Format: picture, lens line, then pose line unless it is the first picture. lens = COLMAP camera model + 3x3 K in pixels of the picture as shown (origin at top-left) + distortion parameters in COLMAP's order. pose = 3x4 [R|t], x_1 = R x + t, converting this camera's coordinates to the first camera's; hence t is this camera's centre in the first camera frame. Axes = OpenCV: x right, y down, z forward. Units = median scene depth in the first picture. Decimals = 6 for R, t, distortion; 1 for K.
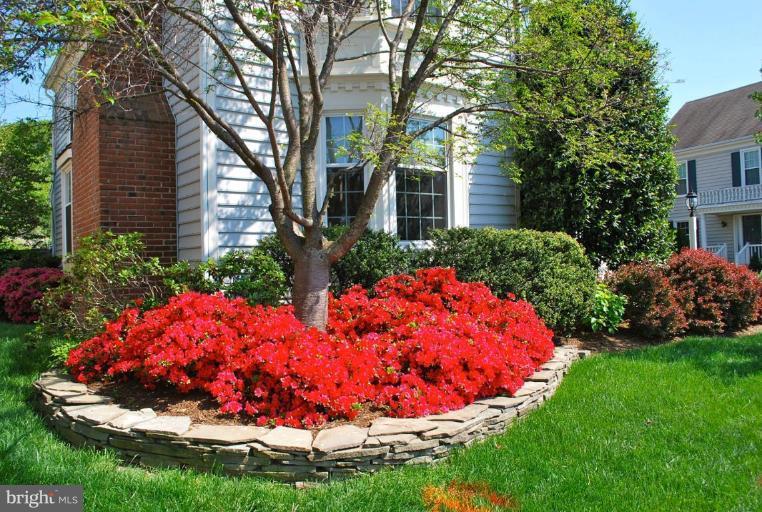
lens RADIAL K [[608.5, 0, 381.0], [0, 608.5, 256.0], [0, 0, 1]] dist [-0.089932, 0.006321]
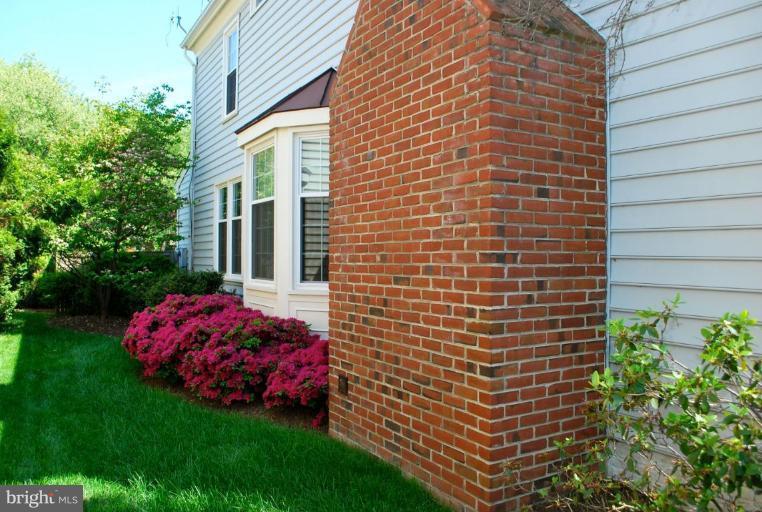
lens RADIAL K [[608.5, 0, 381.0], [0, 608.5, 256.0], [0, 0, 1]] dist [-0.089932, 0.006321]
pose [[0.993528, 0.032053, -0.108967, -0.465528], [-0.031385, 0.999477, 0.007840, -0.052215], [0.109161, -0.004369, 0.994014, 0.509312]]
